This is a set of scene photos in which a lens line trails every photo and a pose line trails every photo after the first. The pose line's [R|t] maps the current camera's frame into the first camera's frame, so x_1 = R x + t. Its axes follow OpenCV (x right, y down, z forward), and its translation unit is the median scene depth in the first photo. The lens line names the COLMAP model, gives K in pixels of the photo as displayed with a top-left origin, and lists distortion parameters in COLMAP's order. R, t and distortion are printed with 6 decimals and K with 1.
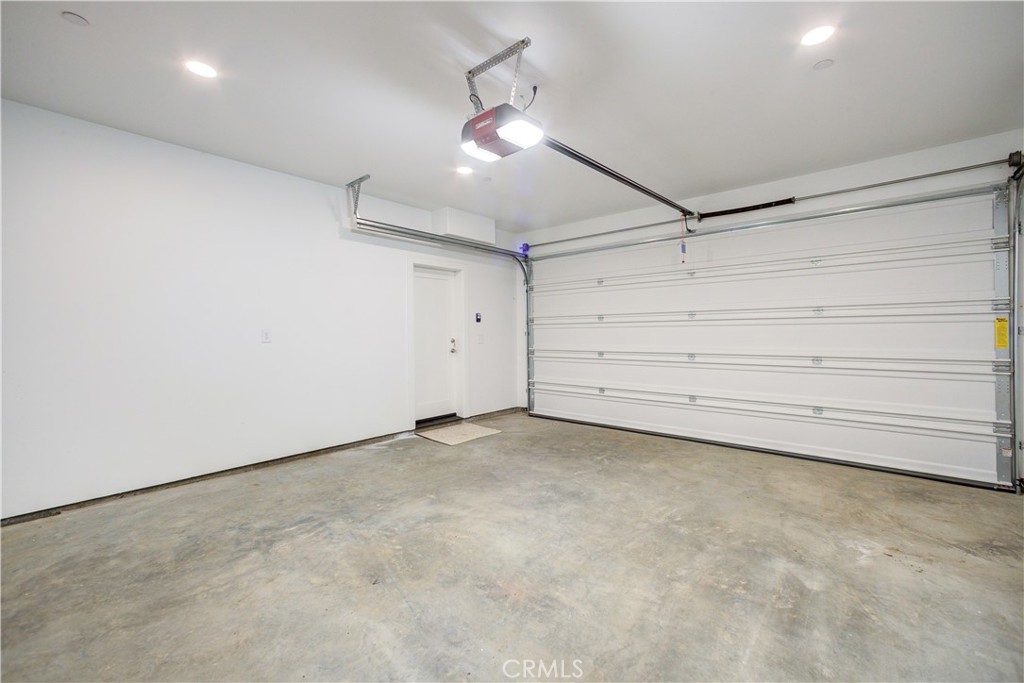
lens RADIAL K [[404.8, 0, 512.7], [0, 404.8, 337.1], [0, 0, 1]] dist [-0.003410, 0.001273]
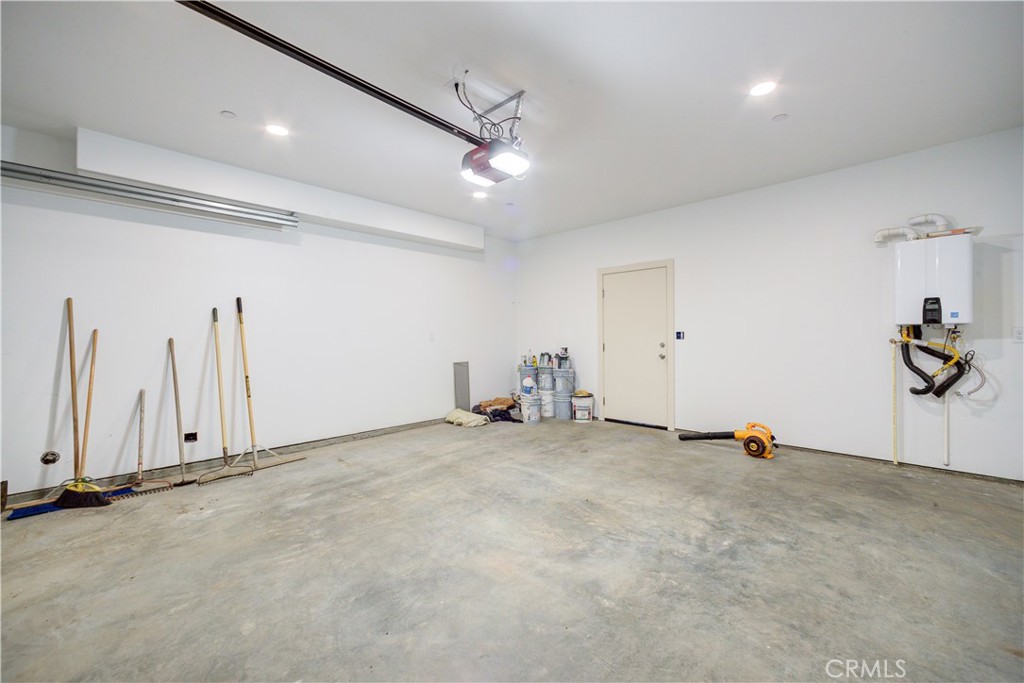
lens RADIAL K [[404.8, 0, 511.4], [0, 404.8, 336.9], [0, 0, 1]] dist [-0.003410, 0.001273]
pose [[-0.998616, 0.015252, 0.050332, -0.120642], [0.015900, 0.999796, 0.012488, -0.010049], [-0.050131, 0.013271, -0.998654, 2.009952]]
